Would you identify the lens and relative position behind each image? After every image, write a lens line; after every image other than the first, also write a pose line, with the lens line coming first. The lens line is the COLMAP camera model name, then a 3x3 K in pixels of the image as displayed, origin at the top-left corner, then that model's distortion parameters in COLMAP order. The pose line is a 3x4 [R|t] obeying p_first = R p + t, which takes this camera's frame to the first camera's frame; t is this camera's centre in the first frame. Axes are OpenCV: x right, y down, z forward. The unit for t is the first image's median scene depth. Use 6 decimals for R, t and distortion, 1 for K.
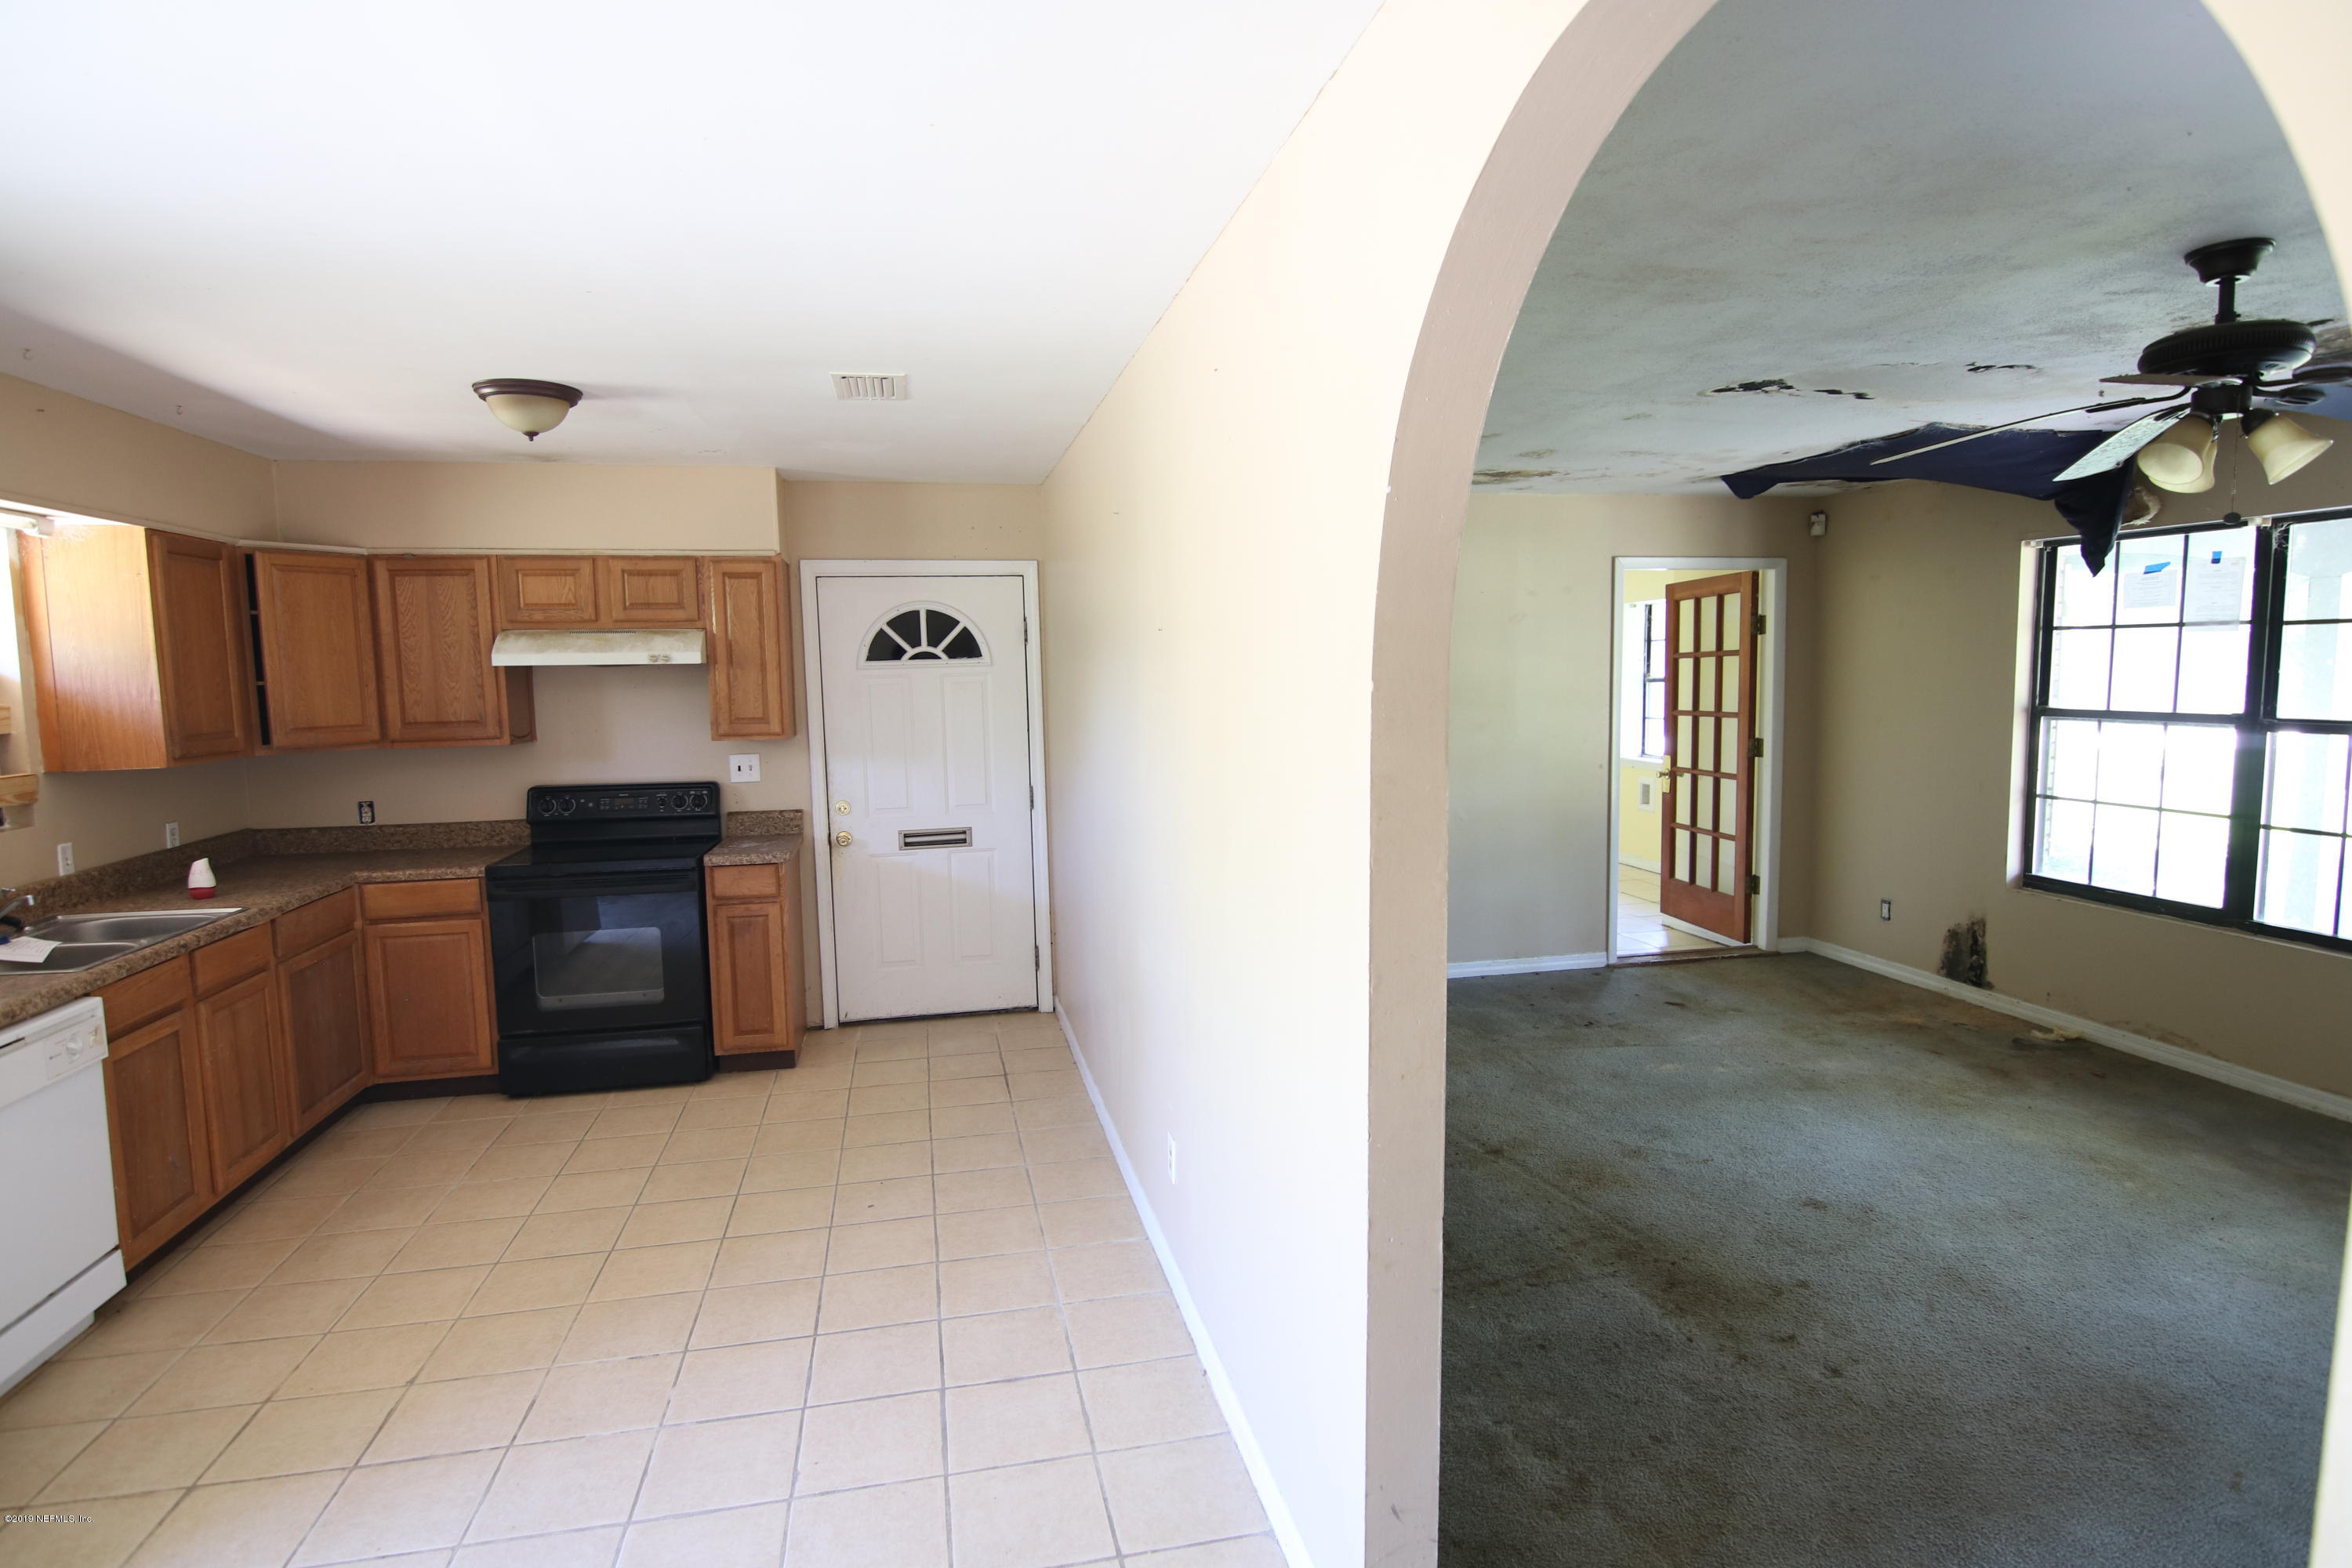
lens RADIAL K [[1198.5, 0, 1171.1], [0, 1198.5, 786.5], [0, 0, 1]] dist [-0.001117, -0.014114]
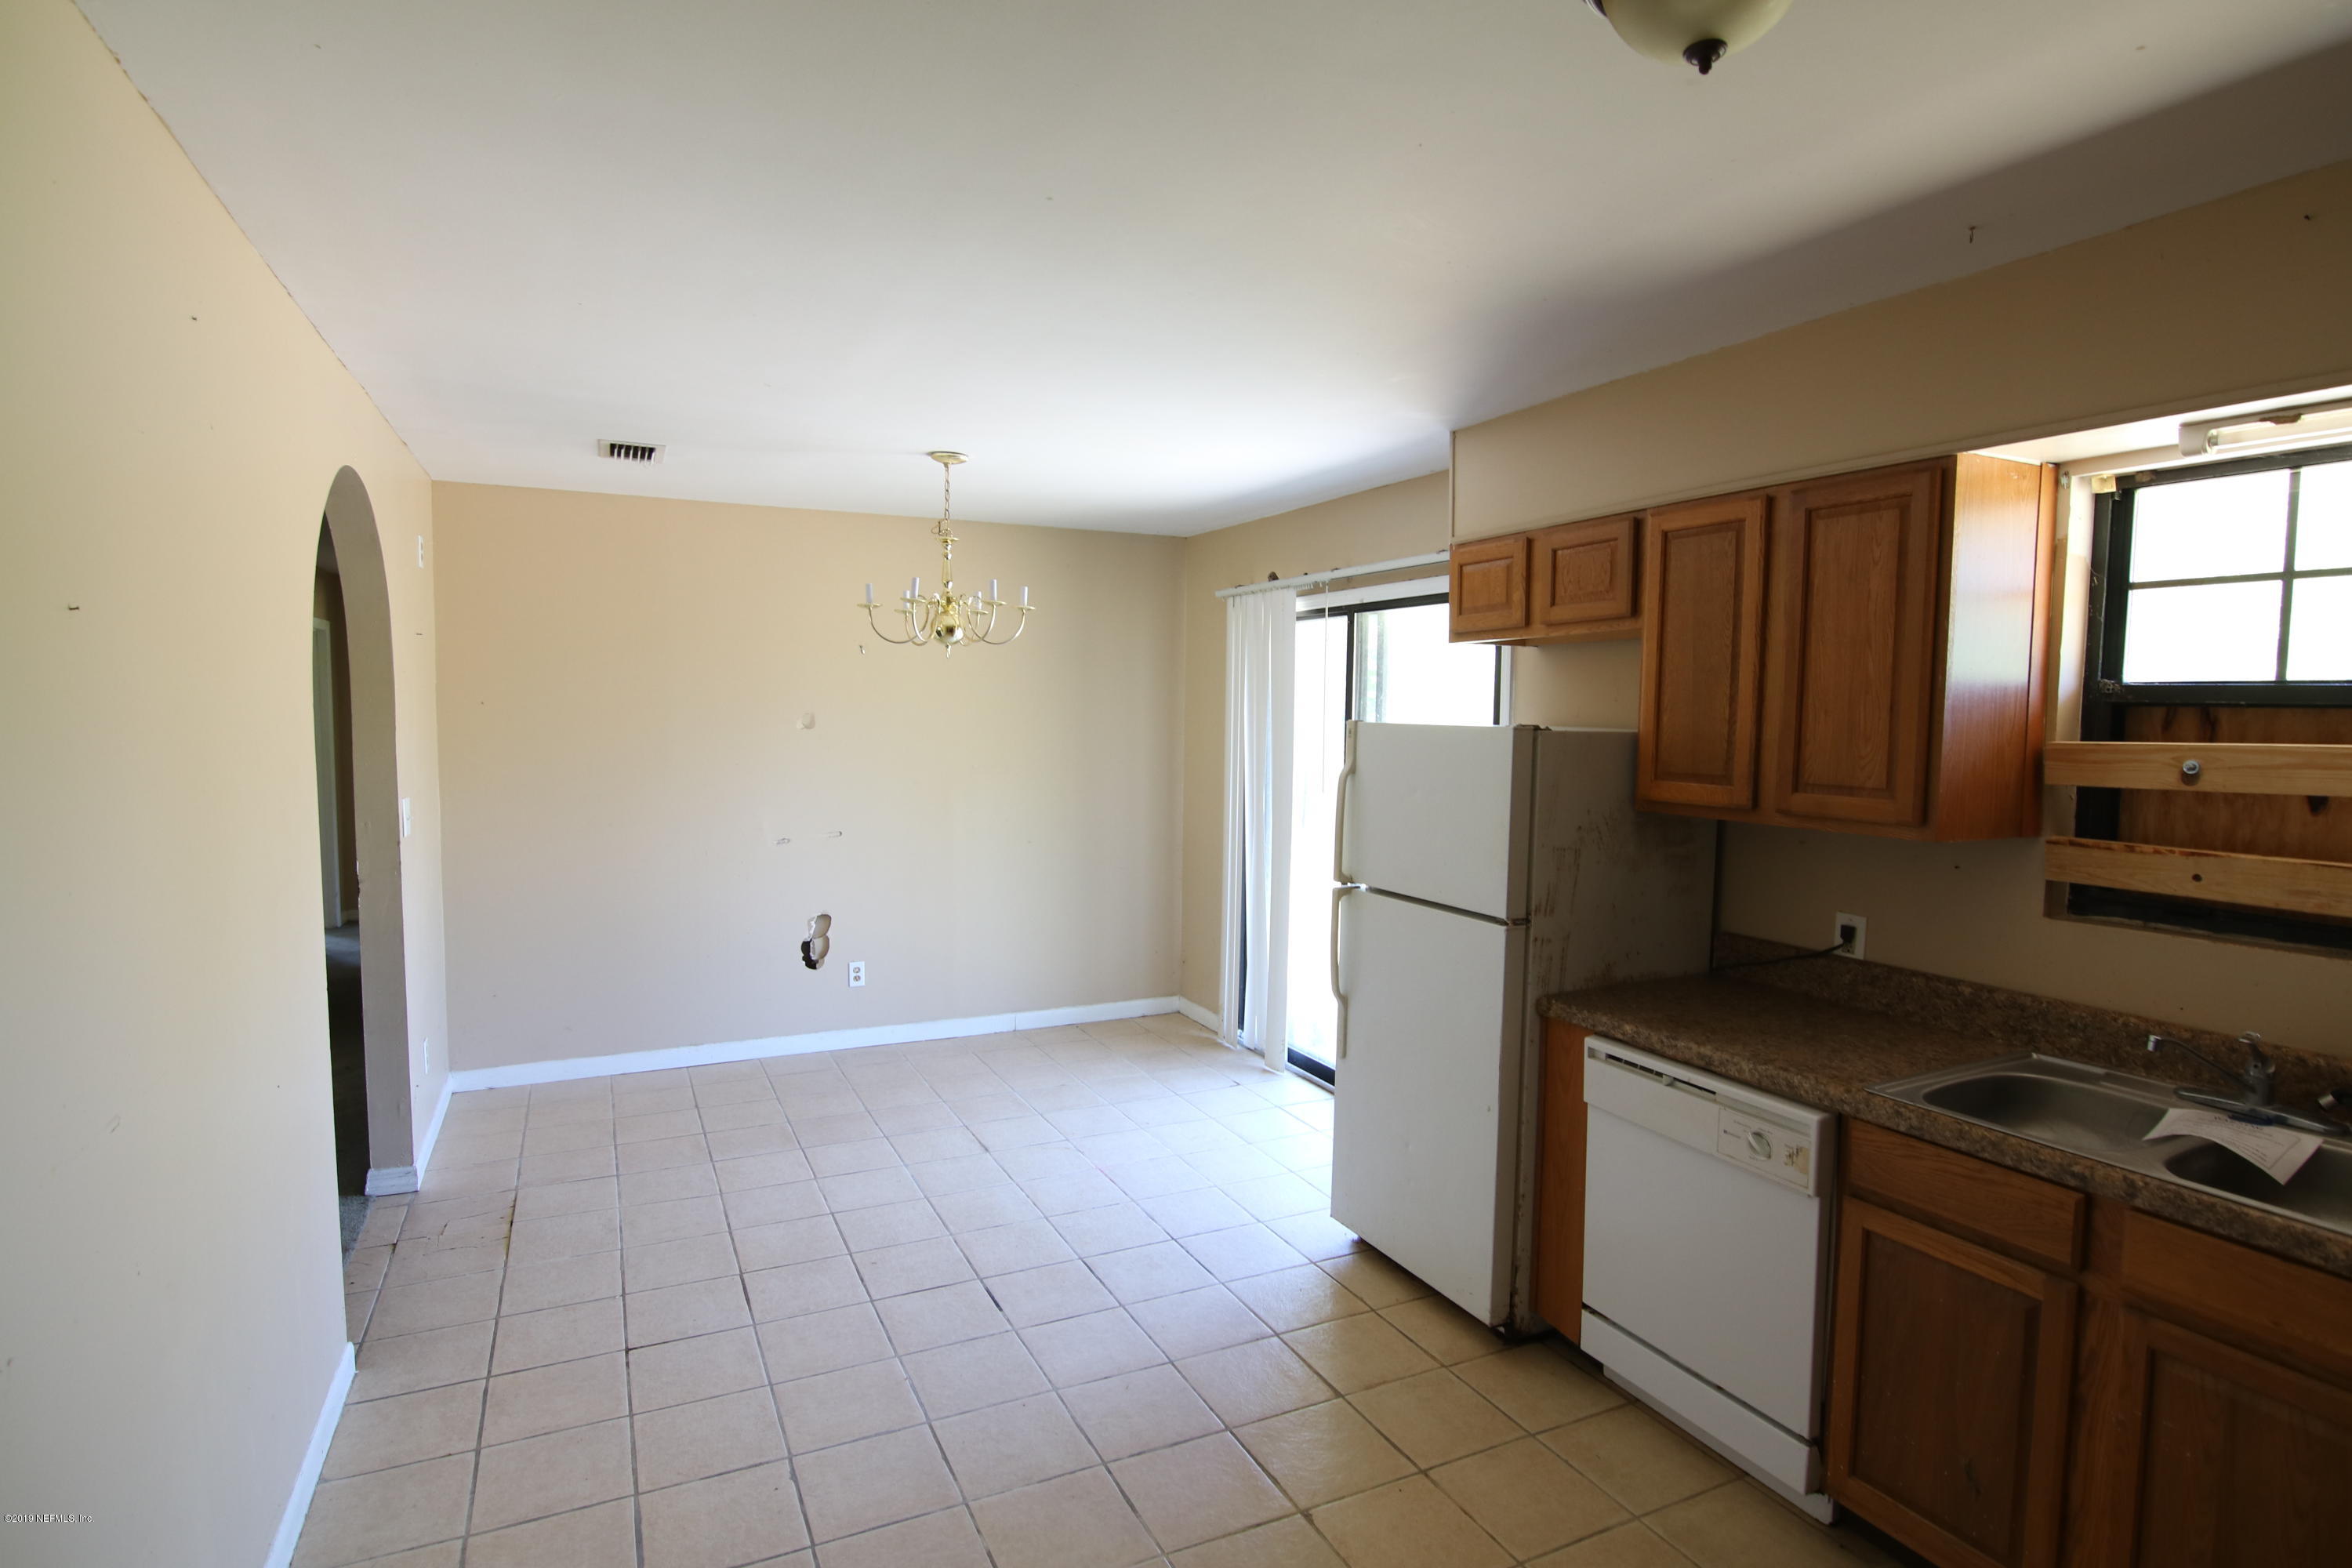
lens RADIAL K [[1198.5, 0, 1171.1], [0, 1198.5, 786.5], [0, 0, 1]] dist [-0.001117, -0.014114]
pose [[-0.971868, 0.023012, -0.234399, -0.208290], [-0.016916, 0.985825, 0.166919, -0.096096], [0.234918, 0.166189, -0.957703, 1.015033]]
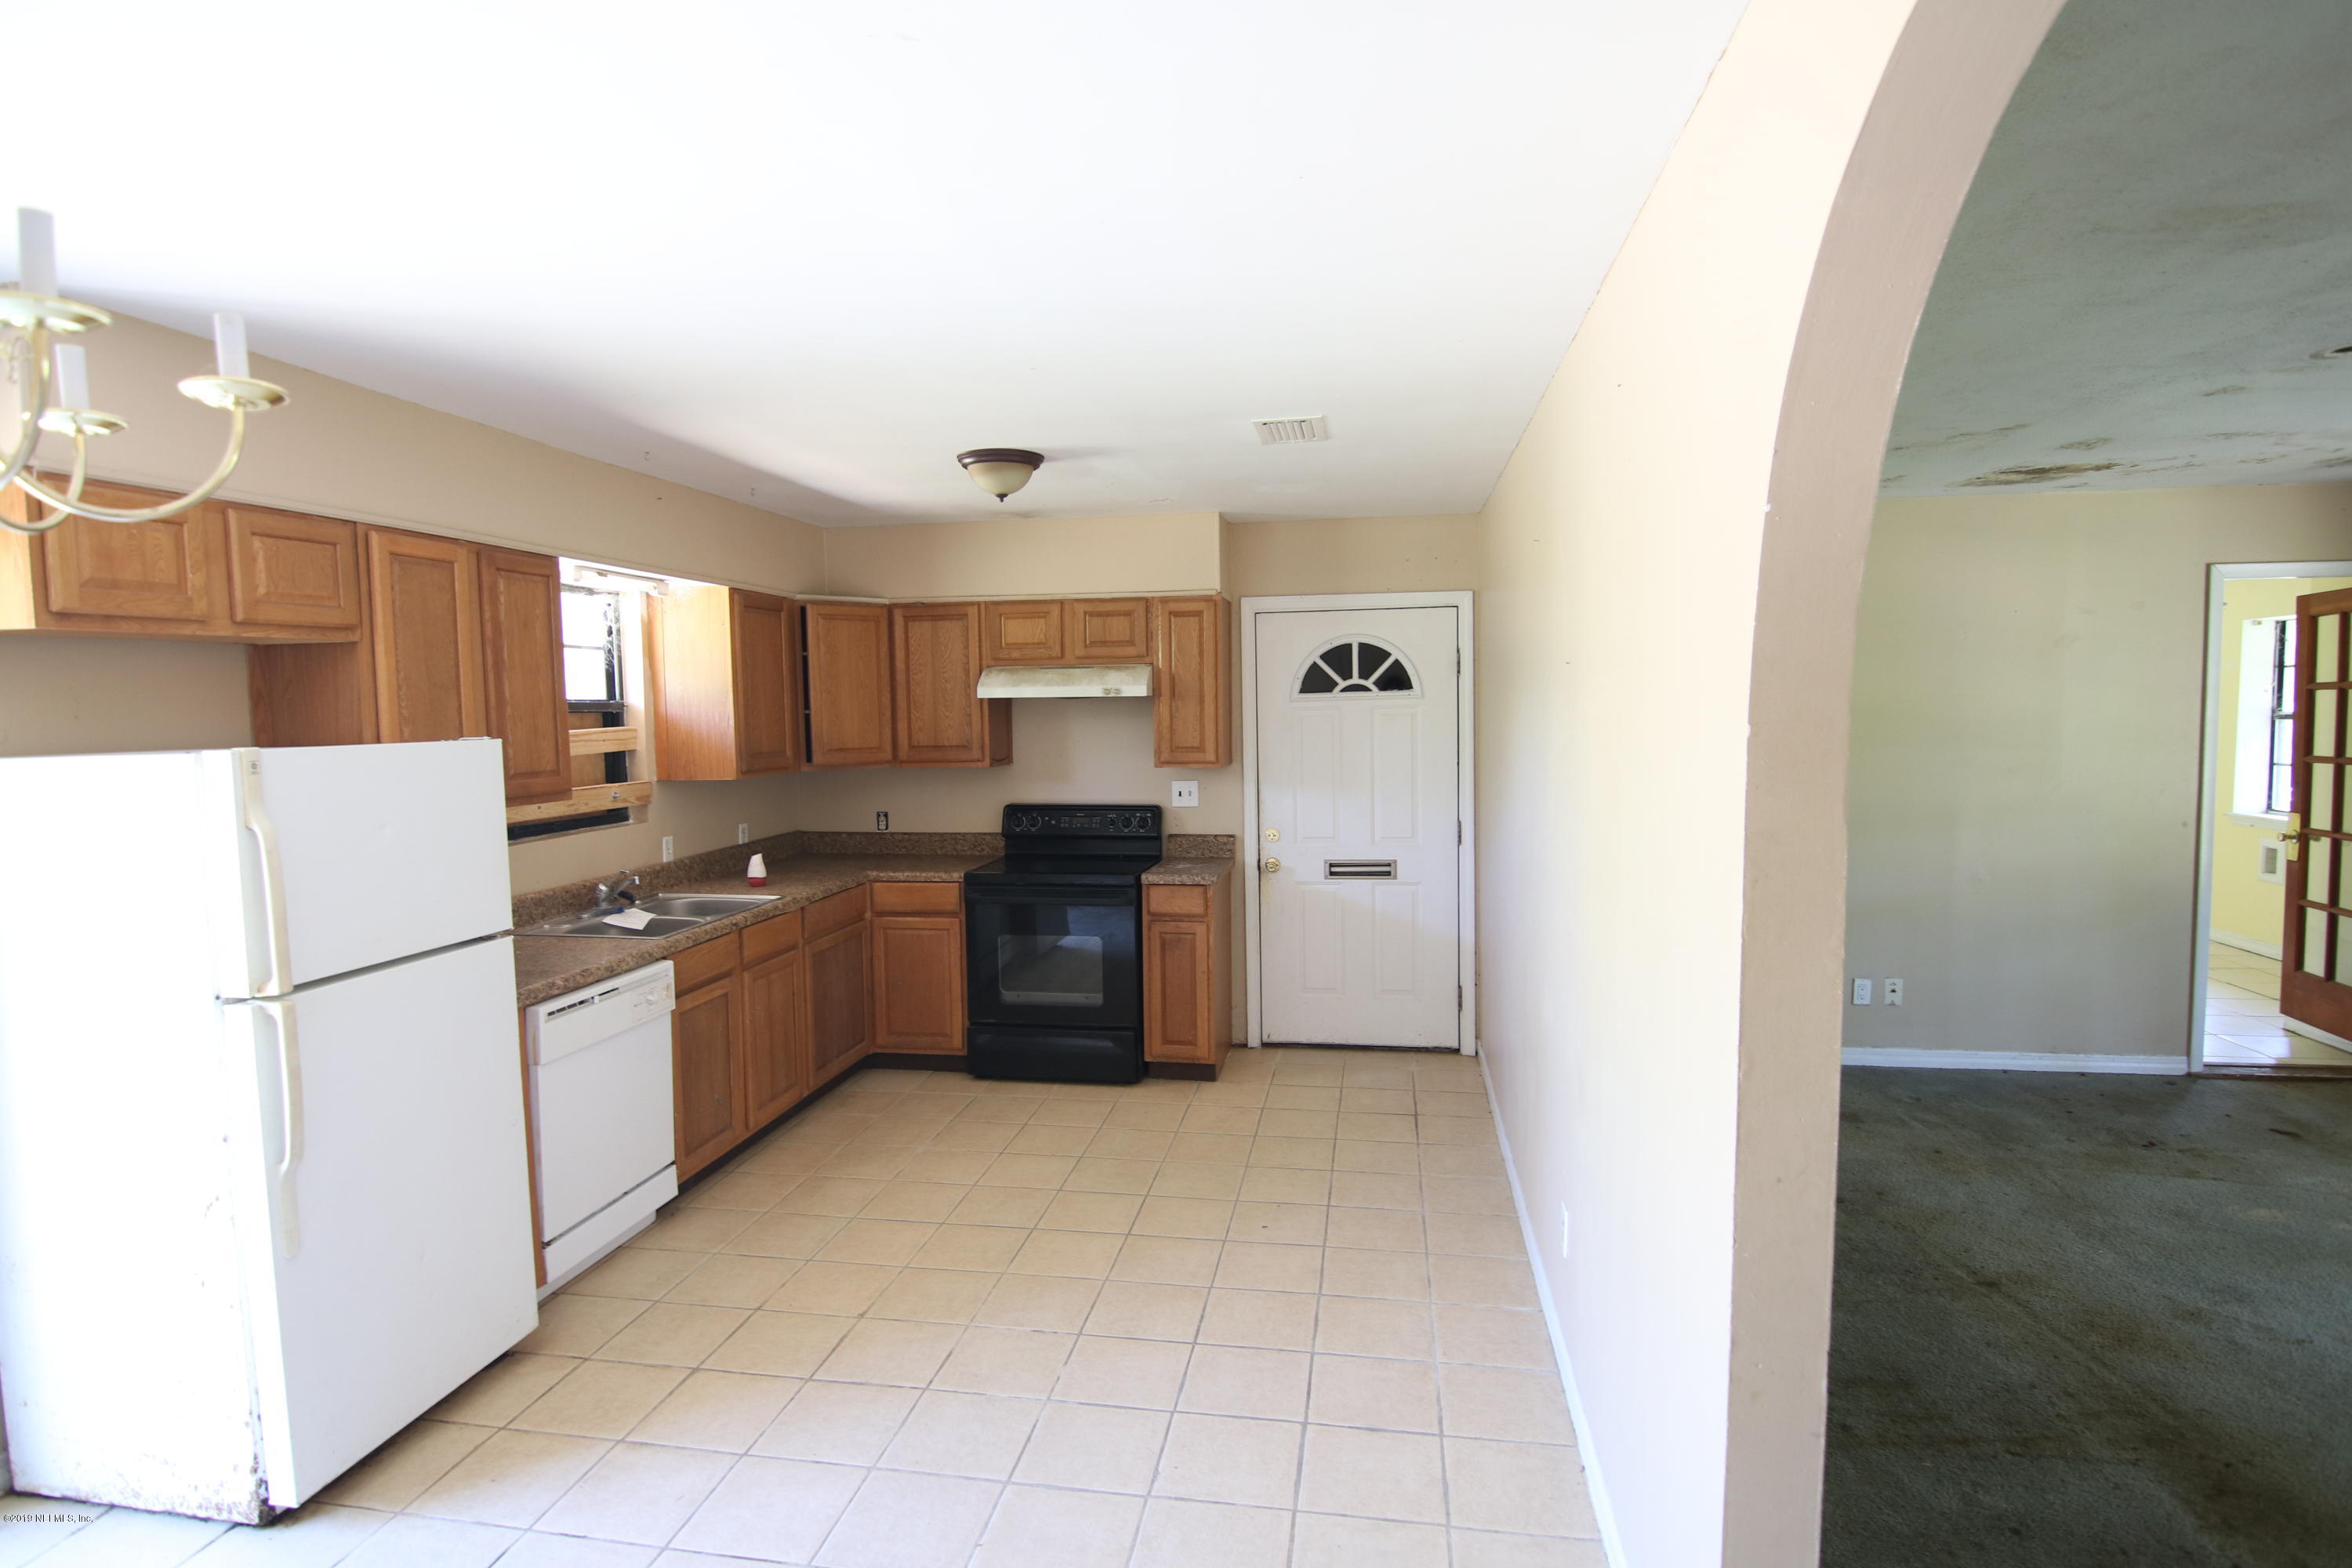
lens RADIAL K [[1198.5, 0, 1171.1], [0, 1198.5, 786.5], [0, 0, 1]] dist [-0.001117, -0.014114]
pose [[0.925980, 0.029143, -0.376447, 0.038613], [-0.038150, 0.999136, -0.016491, -0.004180], [0.375641, 0.029632, 0.926292, 0.009176]]
